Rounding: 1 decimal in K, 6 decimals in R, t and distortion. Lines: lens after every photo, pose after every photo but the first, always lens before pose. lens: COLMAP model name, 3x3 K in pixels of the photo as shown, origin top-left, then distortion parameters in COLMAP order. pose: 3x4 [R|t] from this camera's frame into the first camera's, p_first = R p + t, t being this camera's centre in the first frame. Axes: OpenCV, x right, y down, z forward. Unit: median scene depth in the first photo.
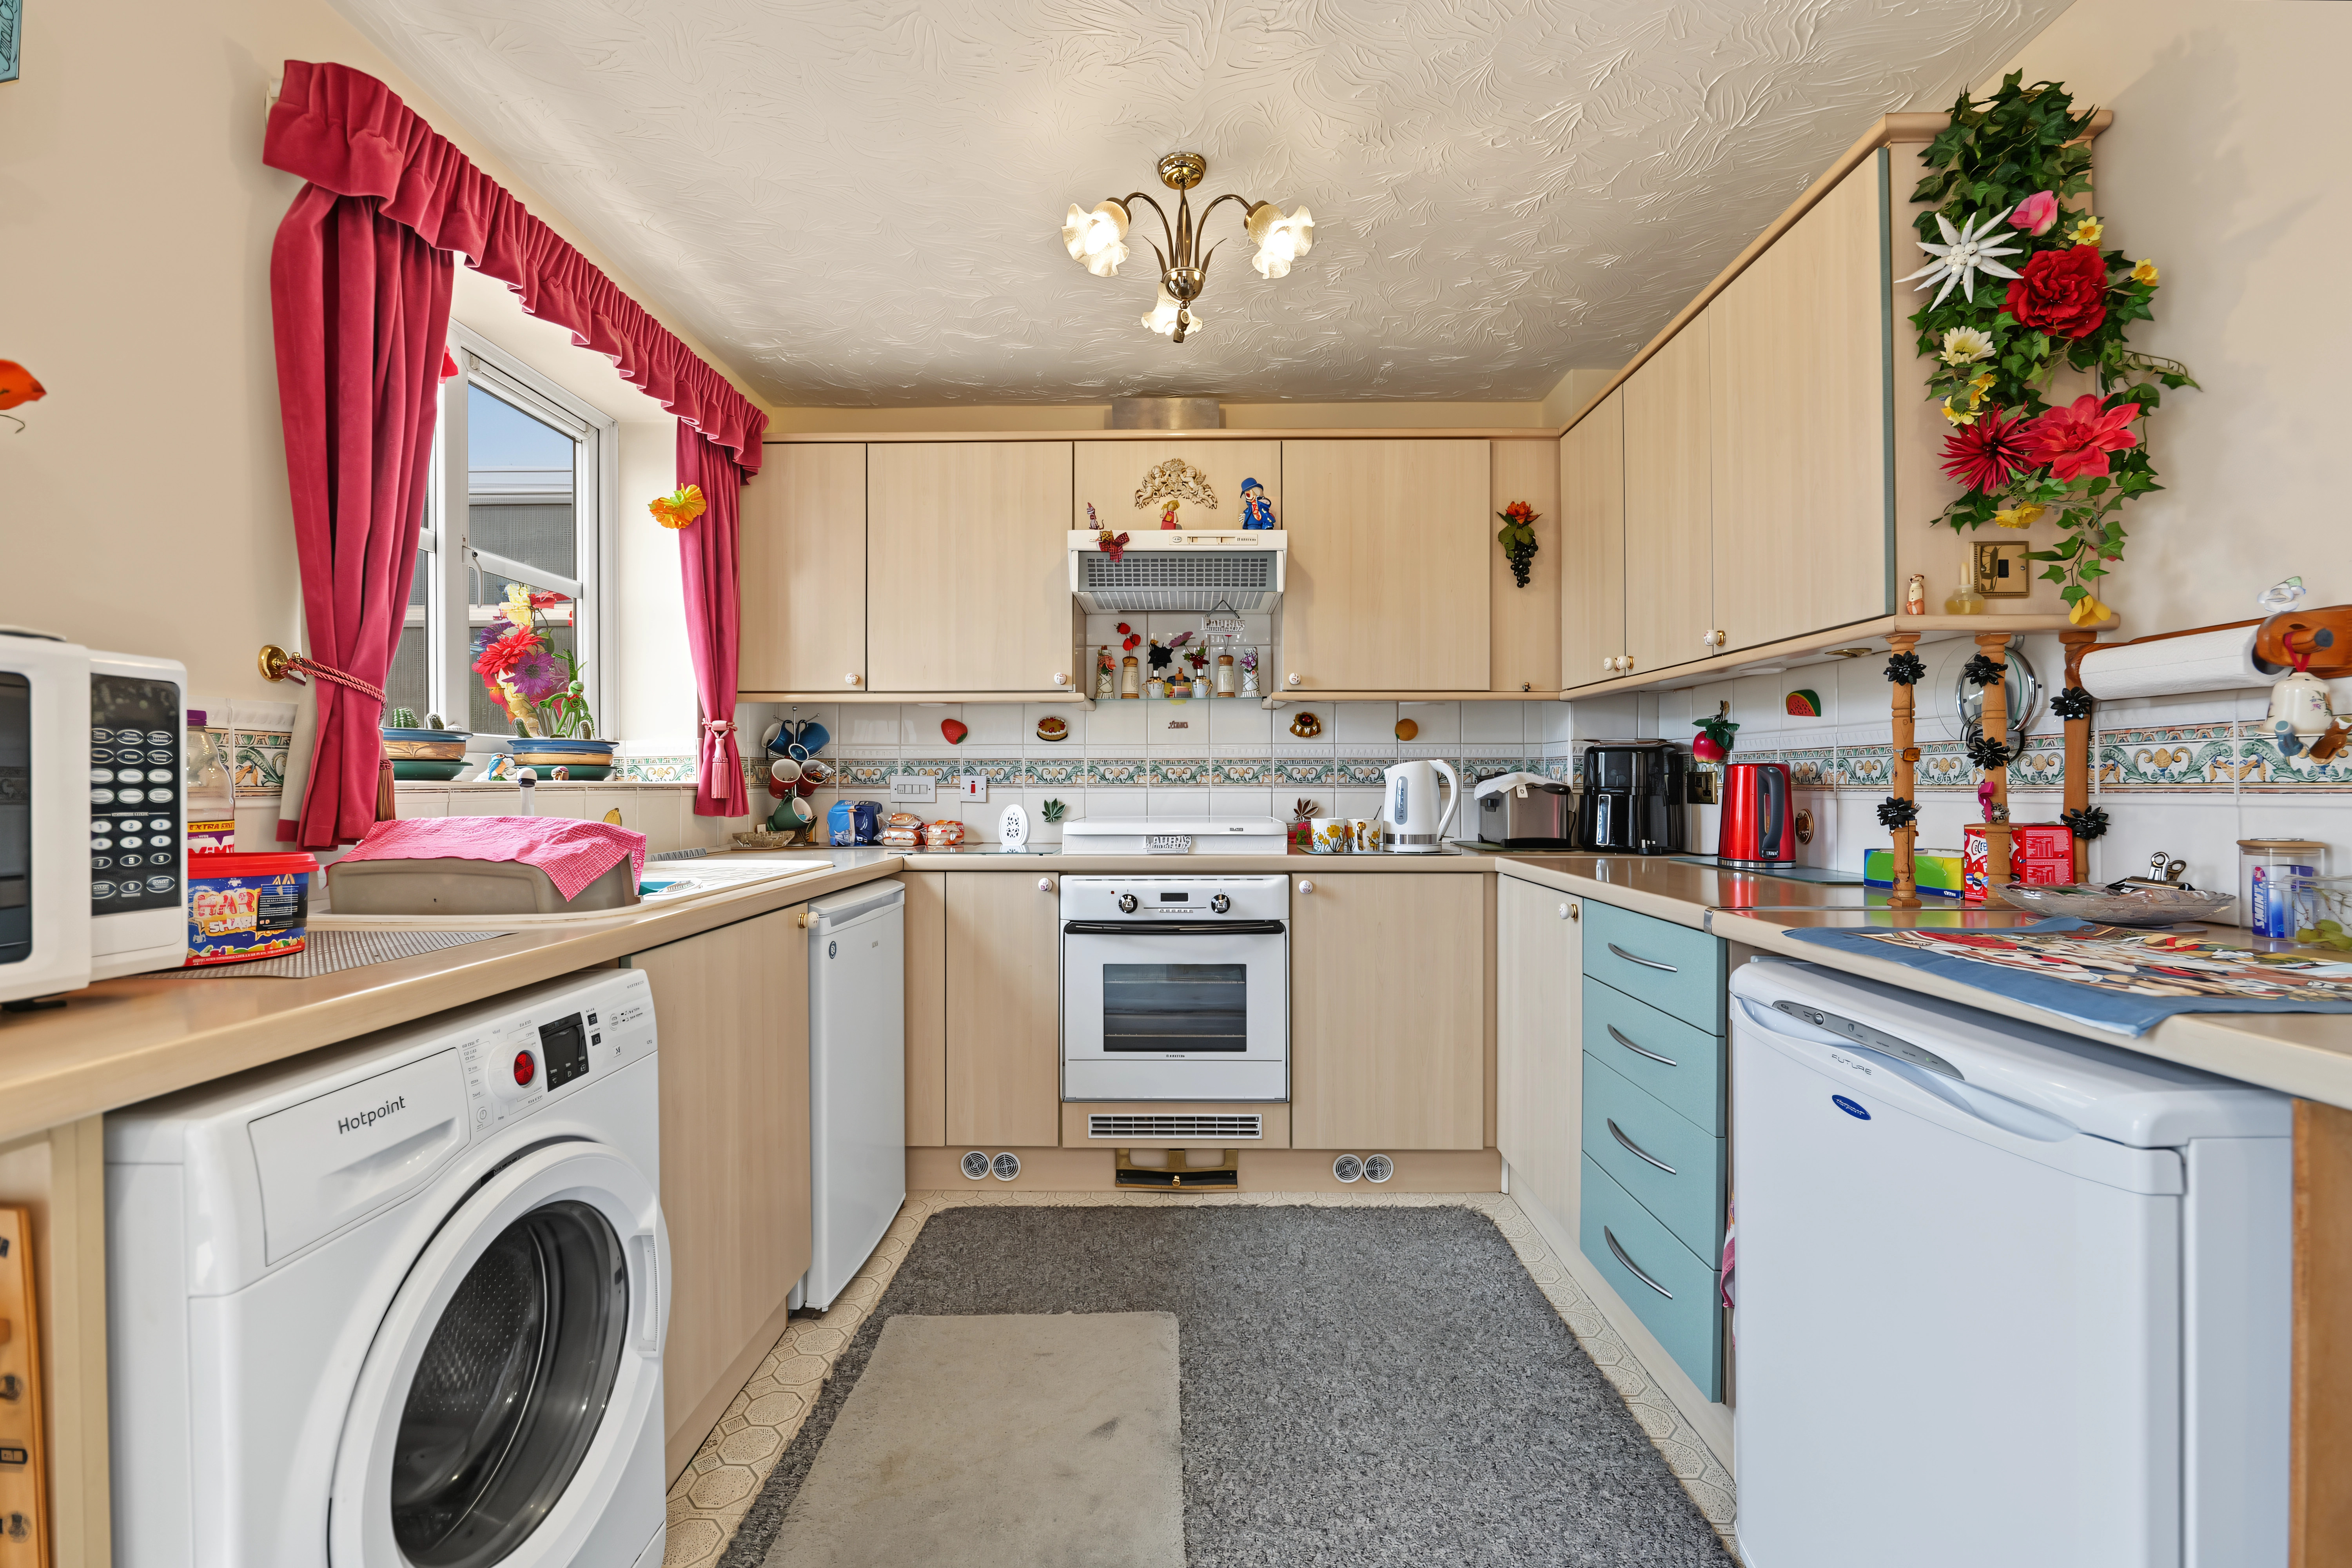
lens RADIAL K [[964.3, 0, 1173.0], [0, 964.3, 783.7], [0, 0, 1]] dist [-0.015315, 0.000547]
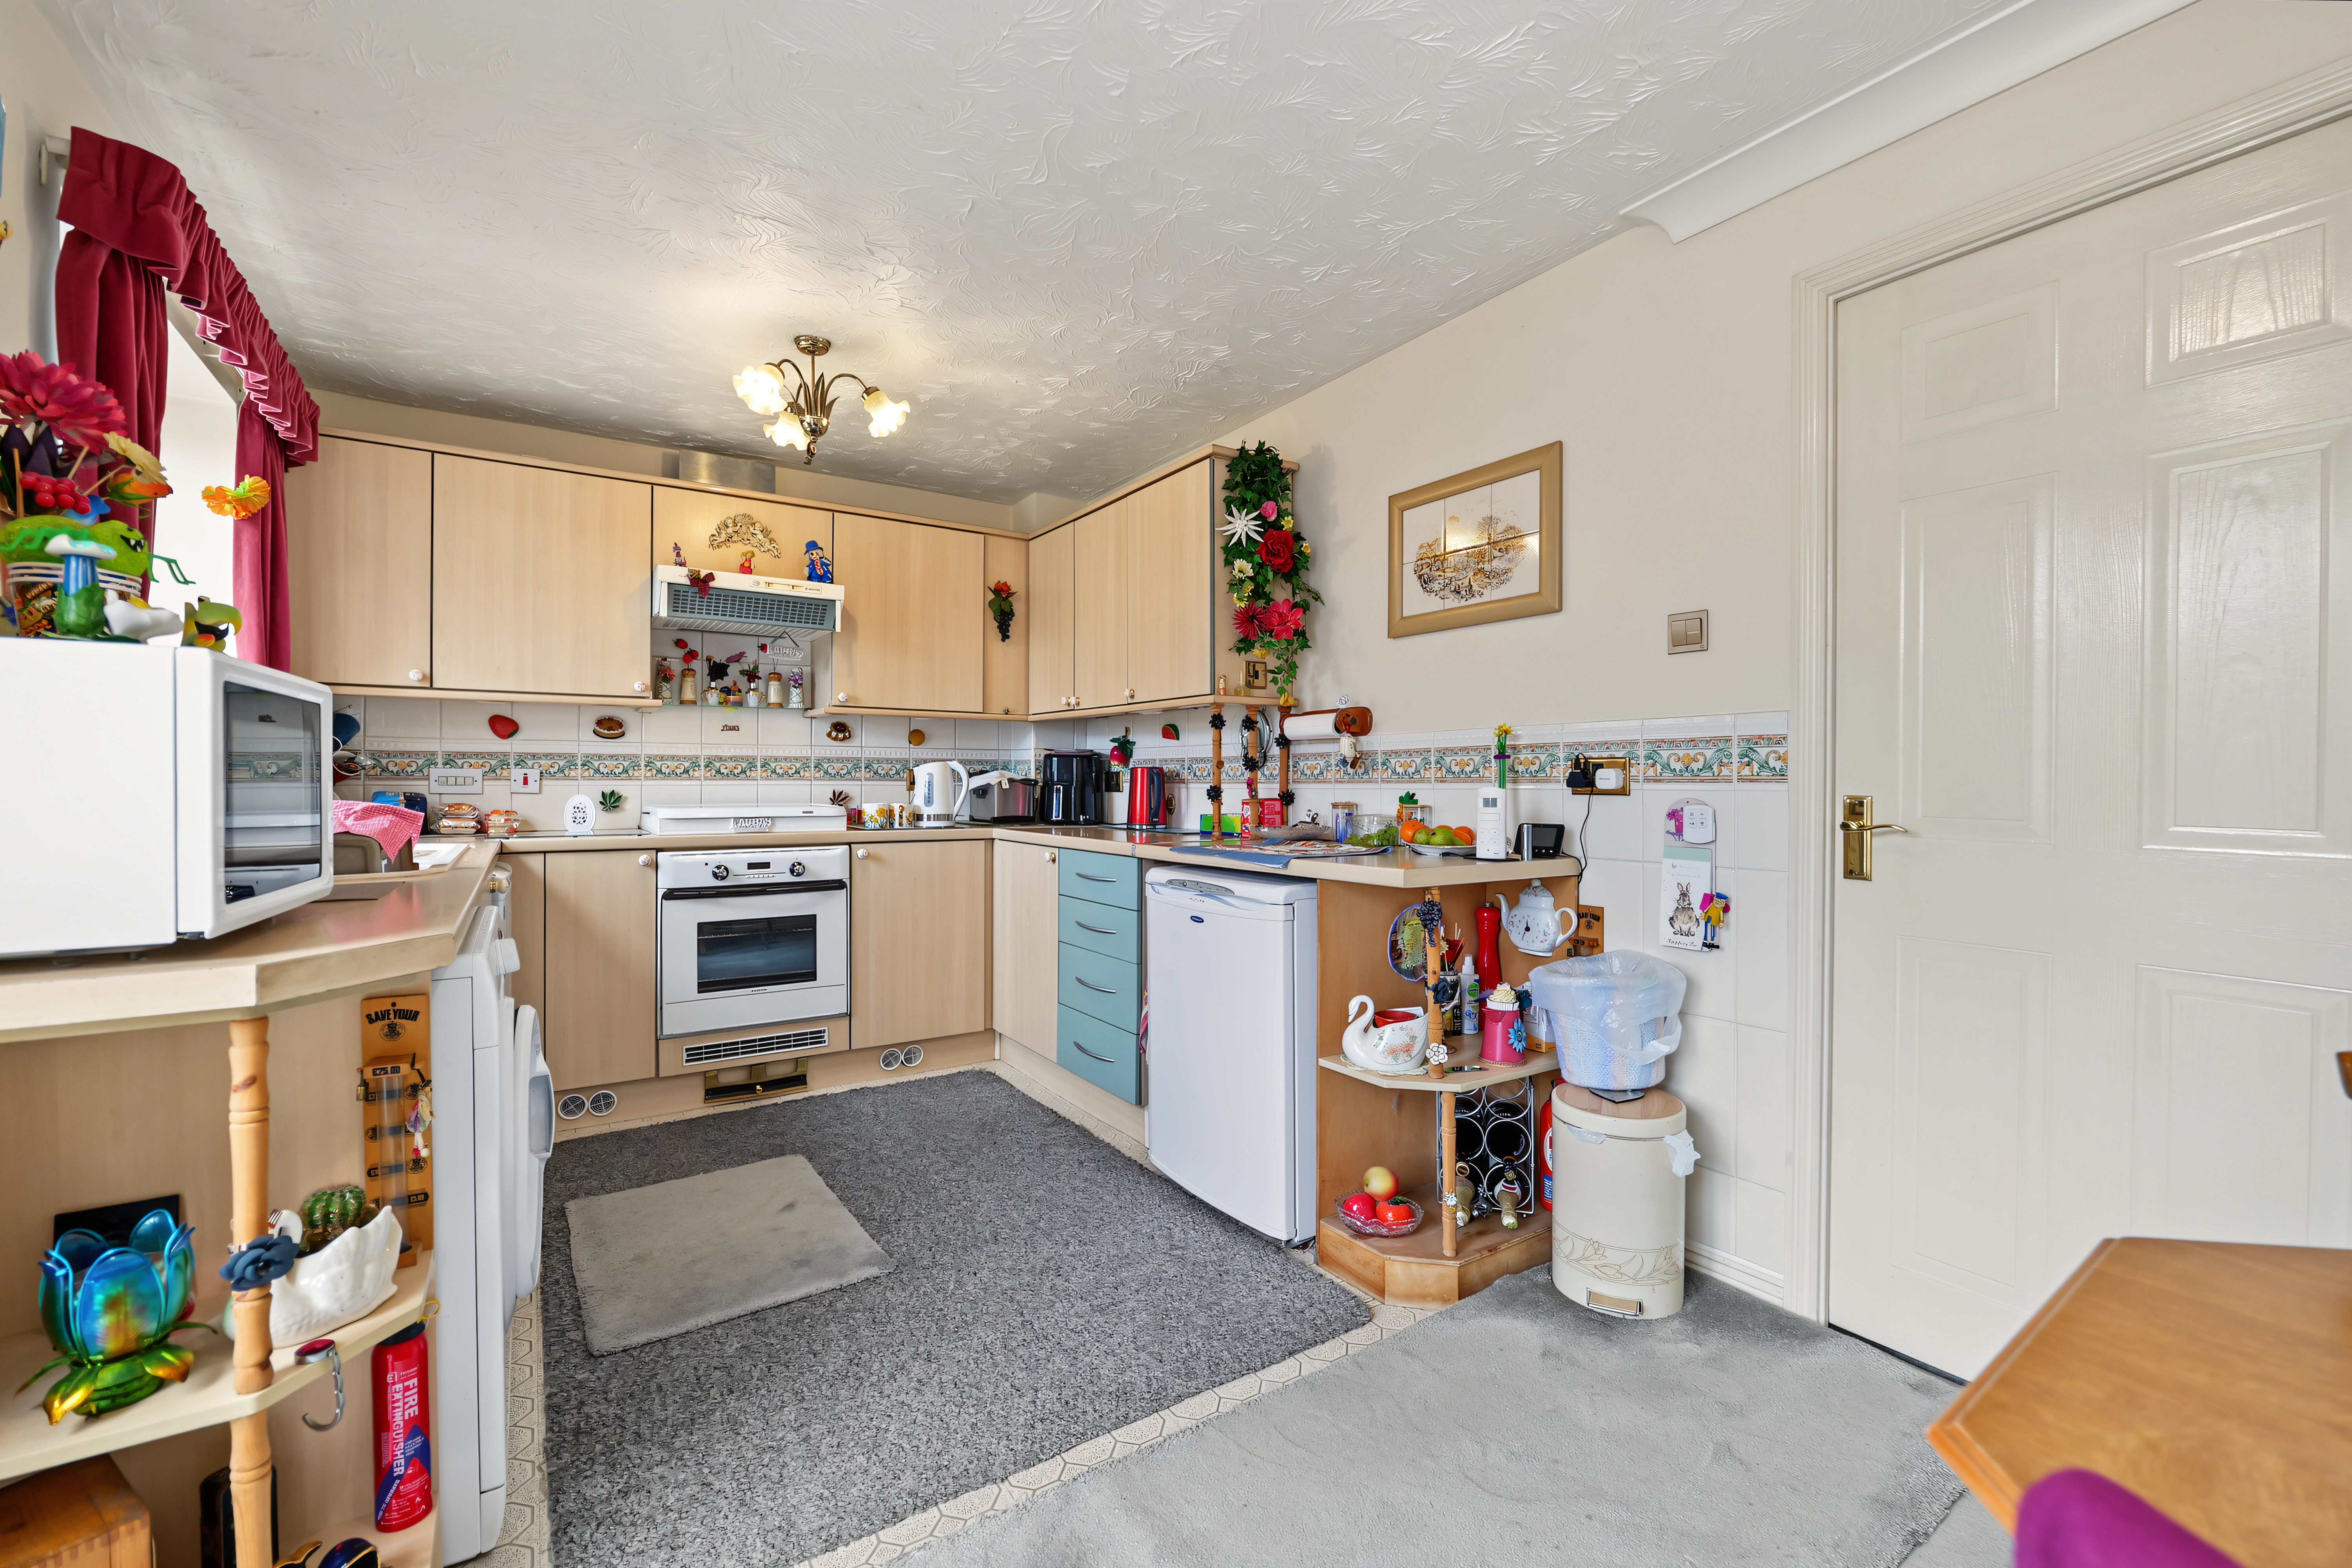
lens RADIAL K [[964.3, 0, 1183.6], [0, 964.3, 785.1], [0, 0, 1]] dist [-0.015315, 0.000547]
pose [[0.817746, 0.001273, 0.575578, -0.309799], [-0.004066, 0.999985, 0.003565, 0.004395], [-0.575565, -0.005255, 0.817739, -0.416767]]
